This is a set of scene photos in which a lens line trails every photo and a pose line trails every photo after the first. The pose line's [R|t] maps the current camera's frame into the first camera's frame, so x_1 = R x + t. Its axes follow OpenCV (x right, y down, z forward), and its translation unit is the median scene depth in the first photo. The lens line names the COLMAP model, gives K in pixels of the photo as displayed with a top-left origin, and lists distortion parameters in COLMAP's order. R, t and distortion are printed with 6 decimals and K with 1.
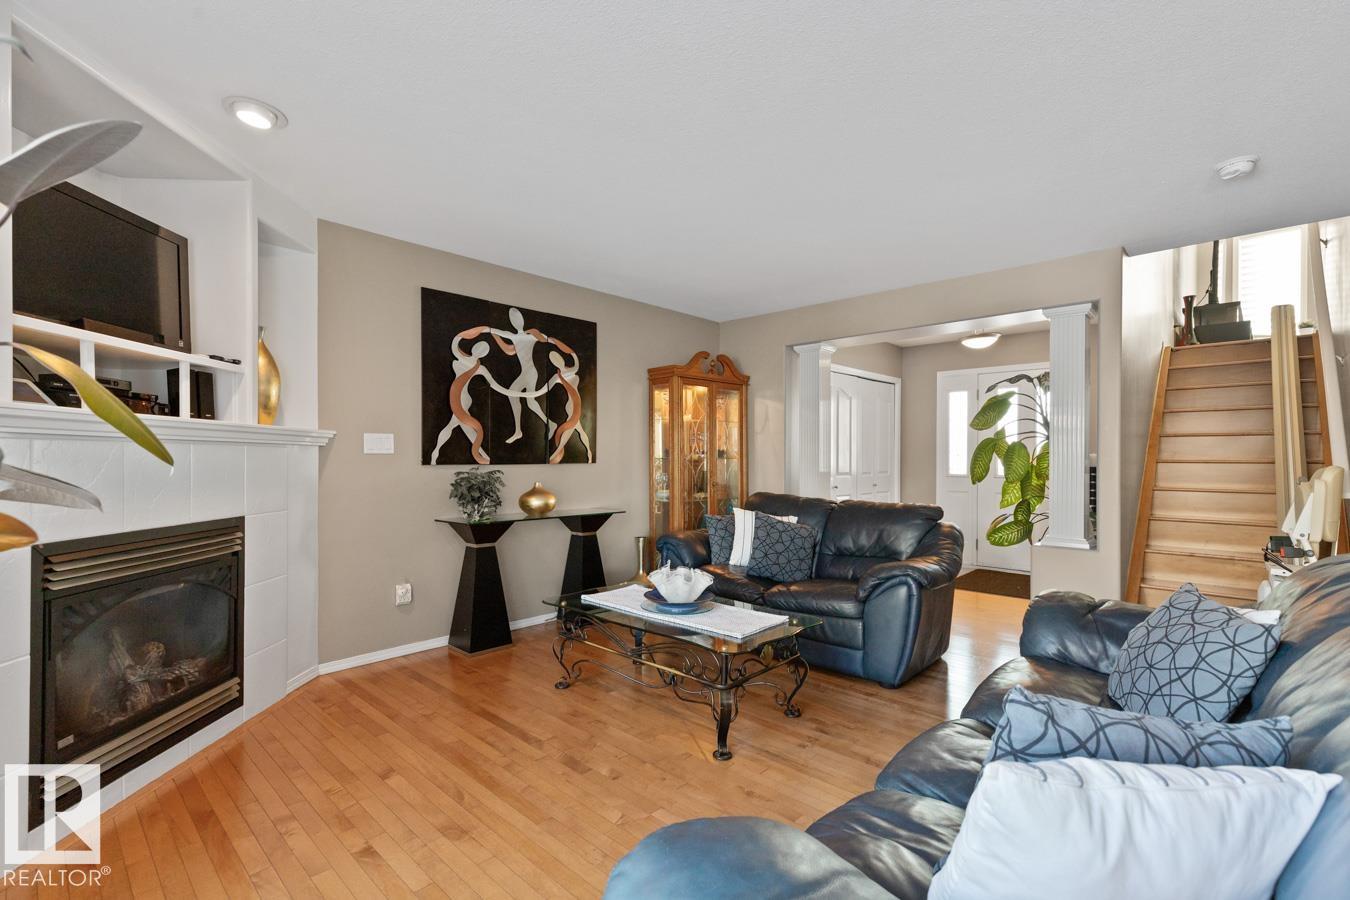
lens RADIAL K [[618.1, 0, 673.4], [0, 618.1, 453.6], [0, 0, 1]] dist [0.001976, 0.000288]
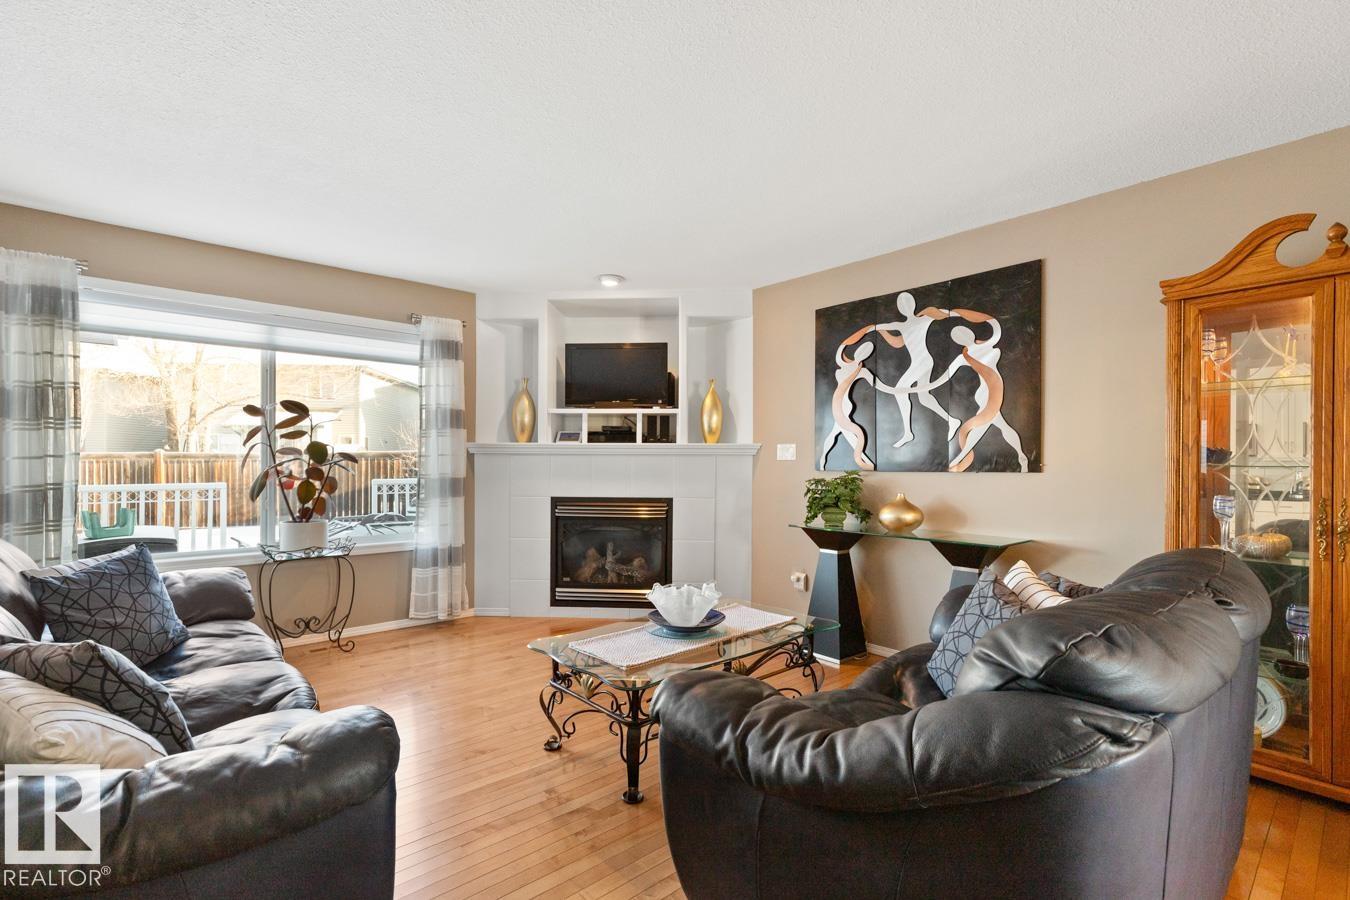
lens RADIAL K [[618.1, 0, 676.1], [0, 618.1, 461.9], [0, 0, 1]] dist [0.001976, 0.000288]
pose [[-0.097847, -0.000216, -0.995201, 0.641283], [0.006240, 0.999980, -0.000831, 0.002682], [0.995182, -0.006291, -0.097844, 0.760861]]
